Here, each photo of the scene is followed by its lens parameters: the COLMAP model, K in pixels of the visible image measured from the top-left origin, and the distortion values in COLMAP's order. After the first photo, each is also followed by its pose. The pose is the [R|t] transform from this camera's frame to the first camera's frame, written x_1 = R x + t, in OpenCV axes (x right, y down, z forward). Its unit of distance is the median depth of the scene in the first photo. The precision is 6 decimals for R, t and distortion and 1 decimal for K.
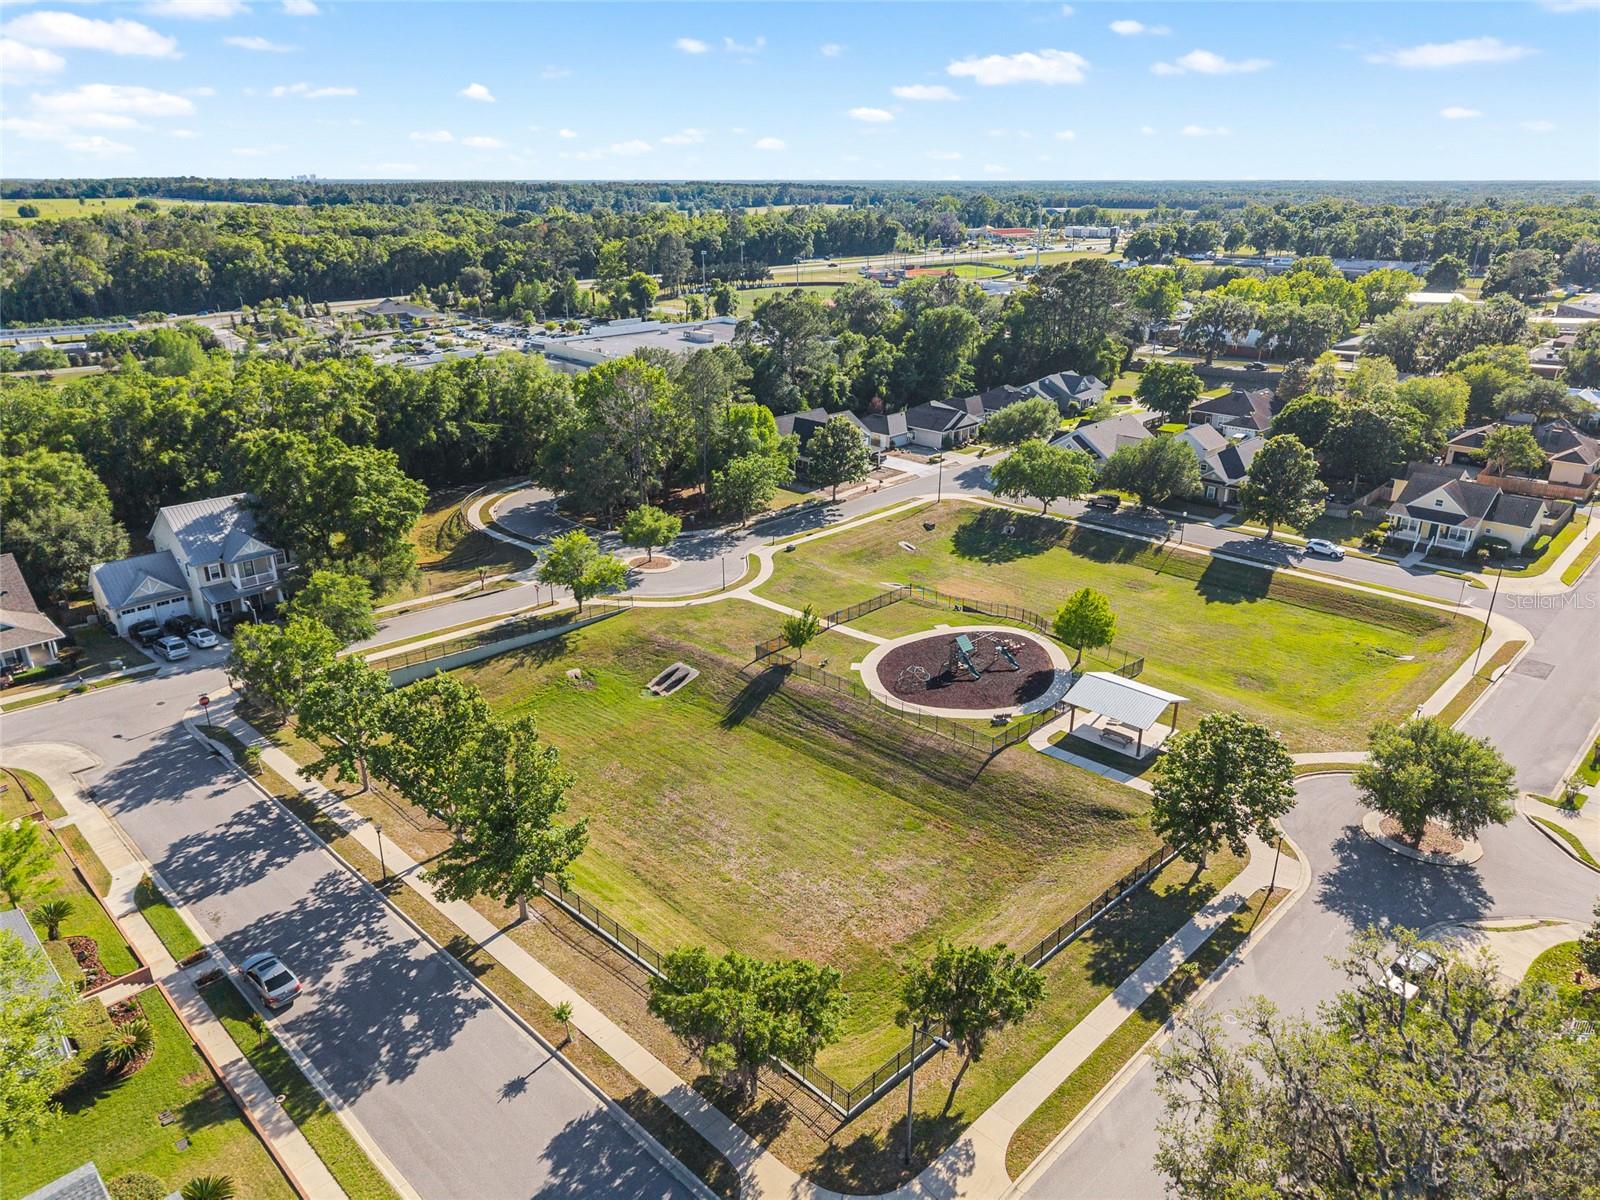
lens RADIAL K [[1102.6, 0, 800.0], [0, 1102.6, 600.0], [0, 0, 1]] dist [0.001370, -0.051949]
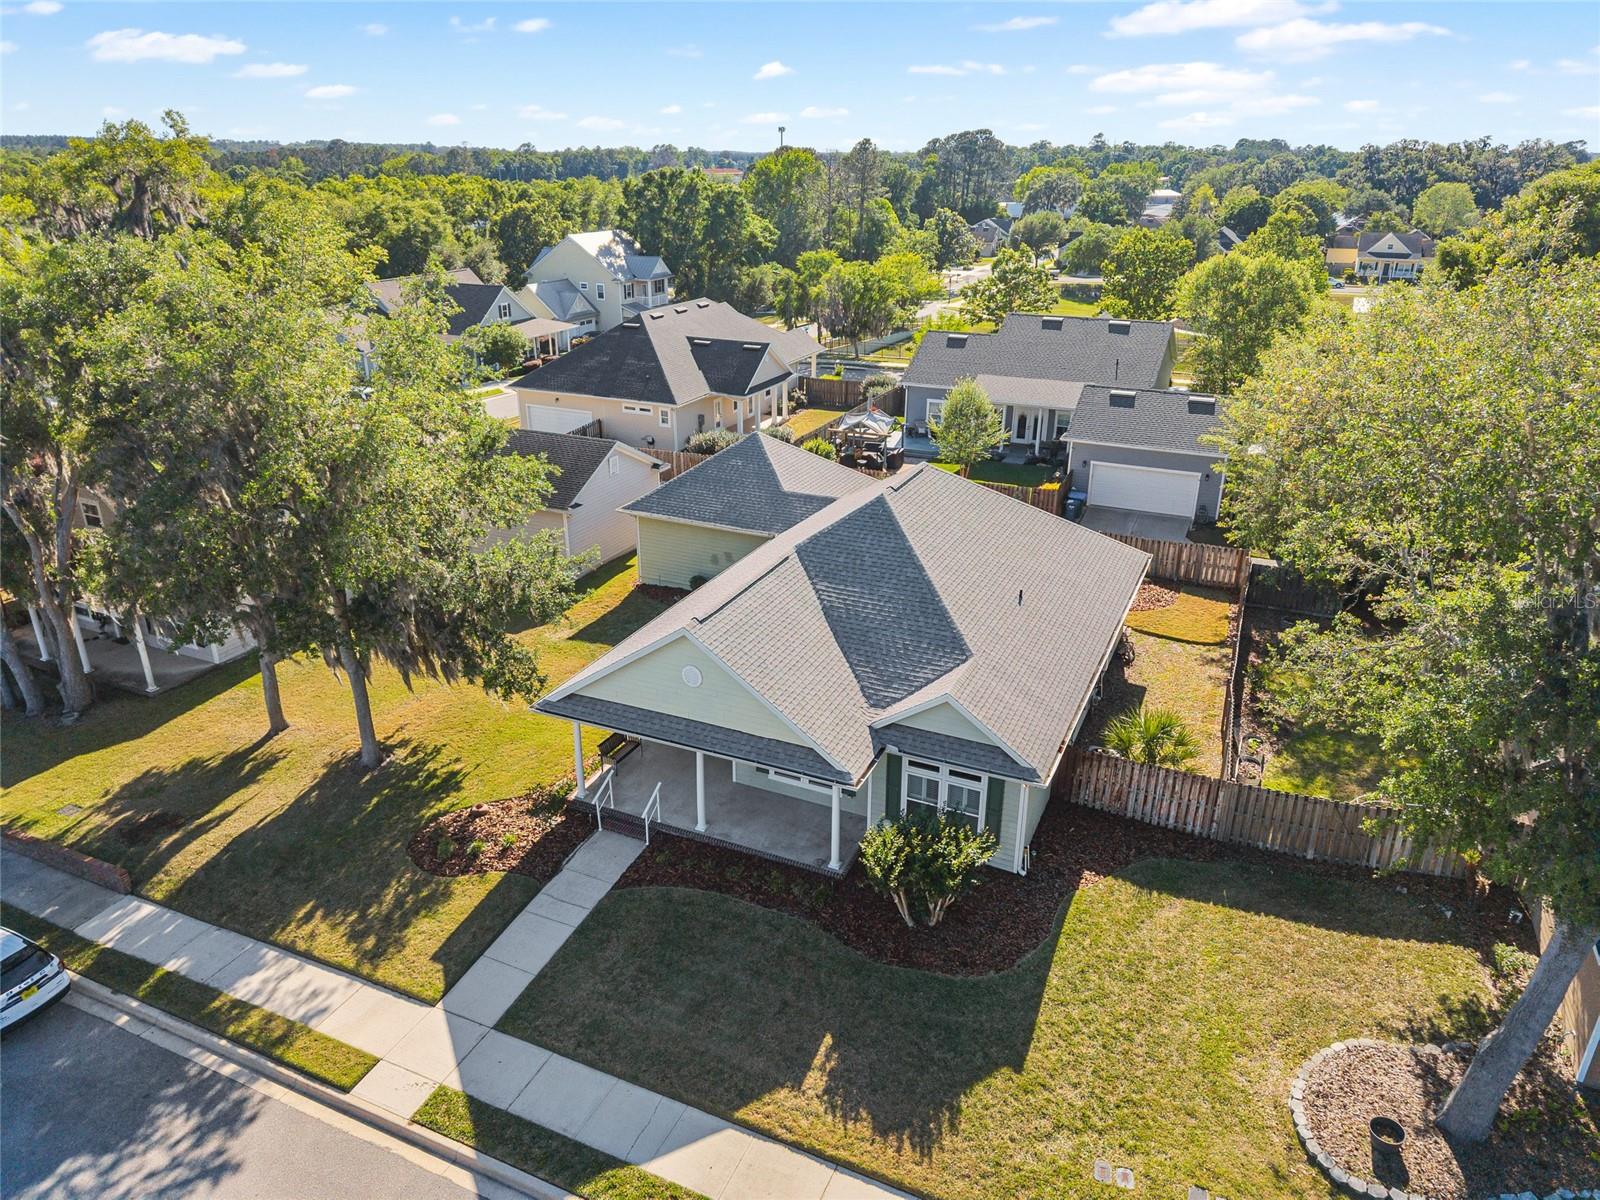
lens RADIAL K [[1056.9, 0, 787.3], [0, 1056.9, 602.8], [0, 0, 1]] dist [0.044642, -0.044563]
pose [[0.945308, -0.126426, 0.300681, -0.301521], [0.115514, 0.991844, 0.053872, 0.098142], [-0.305039, -0.016193, 0.952202, -0.037881]]
